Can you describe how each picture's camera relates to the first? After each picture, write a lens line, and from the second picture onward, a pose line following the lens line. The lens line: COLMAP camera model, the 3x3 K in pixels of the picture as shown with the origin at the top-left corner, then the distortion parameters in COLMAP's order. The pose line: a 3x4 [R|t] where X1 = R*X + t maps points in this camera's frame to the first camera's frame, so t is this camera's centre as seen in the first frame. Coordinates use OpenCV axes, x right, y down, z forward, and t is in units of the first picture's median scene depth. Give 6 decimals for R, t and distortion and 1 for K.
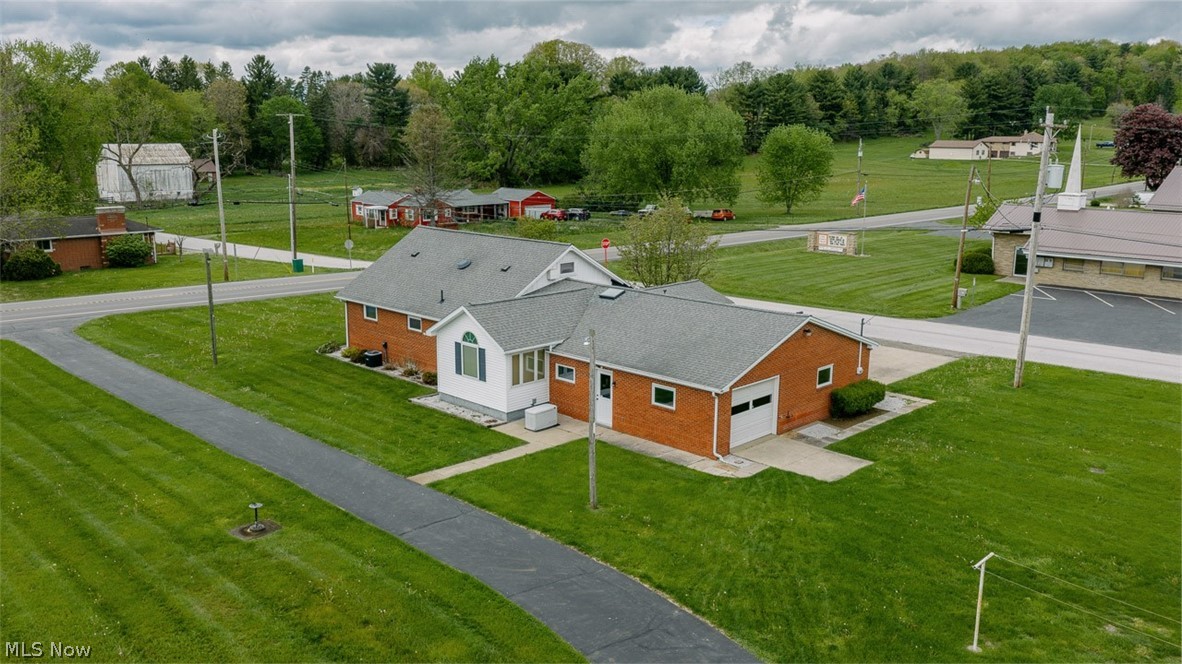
lens RADIAL K [[978.5, 0, 589.0], [0, 978.5, 334.9], [0, 0, 1]] dist [0.032742, -0.061423]
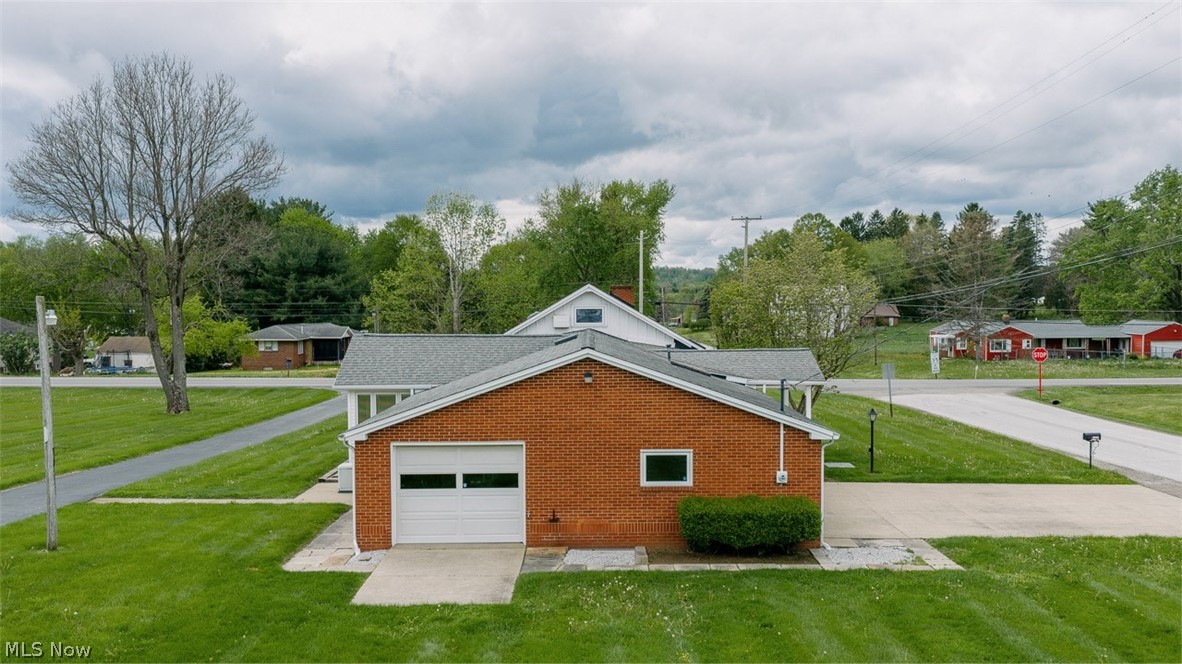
lens RADIAL K [[978.5, 0, 598.9], [0, 978.5, 333.1], [0, 0, 1]] dist [0.032742, -0.061423]
pose [[0.709471, 0.015724, -0.704559, 0.555794], [-0.136577, 0.983865, -0.115572, 0.033289], [0.691373, 0.178221, 0.700171, 0.521388]]
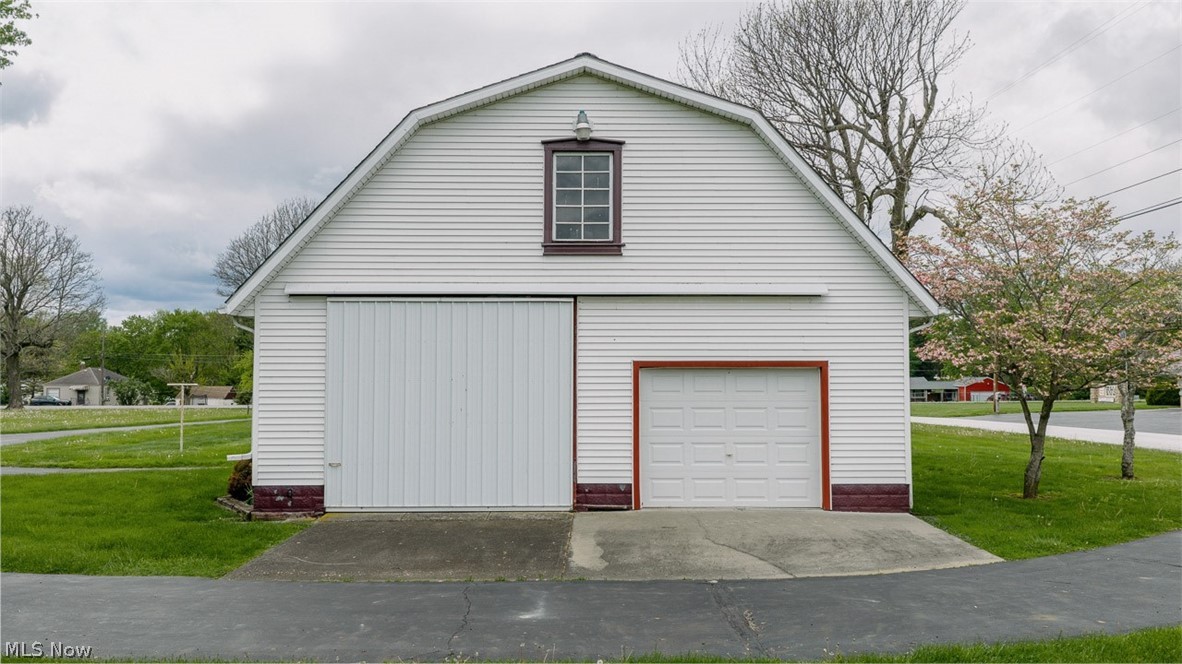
lens RADIAL K [[978.5, 0, 593.0], [0, 978.5, 332.4], [0, 0, 1]] dist [0.032742, -0.061423]
pose [[0.717242, -0.041640, -0.695579, 1.223542], [-0.137842, 0.970010, -0.200203, 0.235903], [0.683055, 0.239474, 0.689992, -0.030369]]
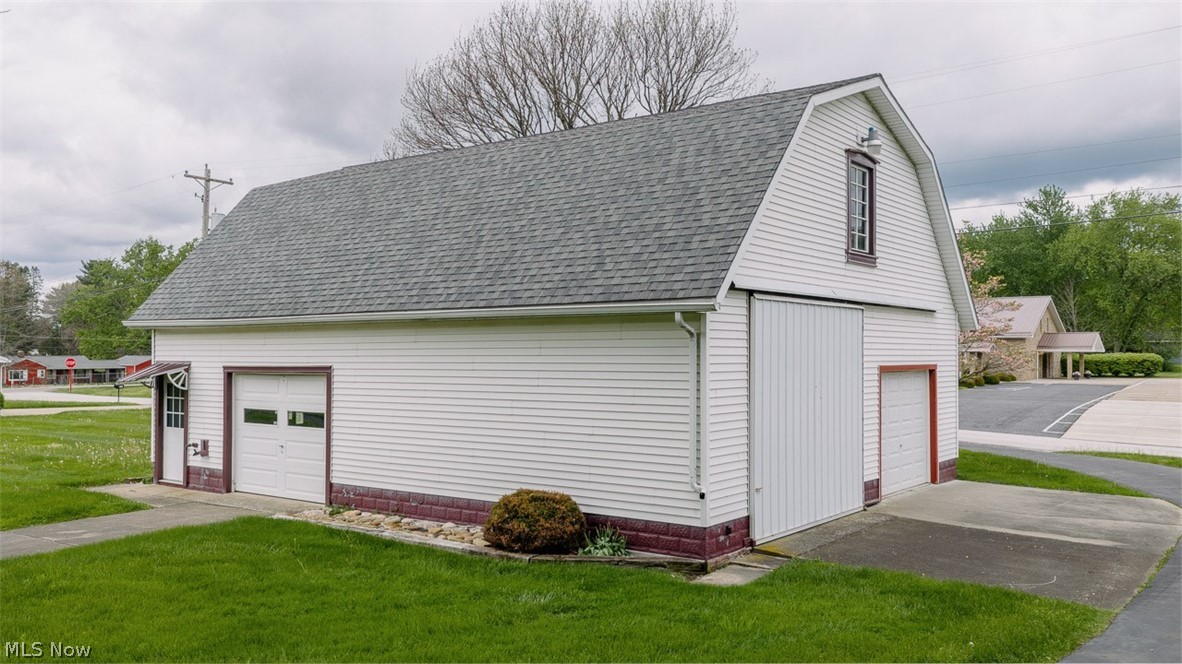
lens RADIAL K [[978.5, 0, 590.6], [0, 978.5, 333.2], [0, 0, 1]] dist [0.032742, -0.061423]
pose [[0.986225, -0.002115, 0.165395, 0.726316], [0.039754, 0.973641, -0.224593, 0.244566], [-0.160560, 0.228075, 0.960314, -0.150745]]
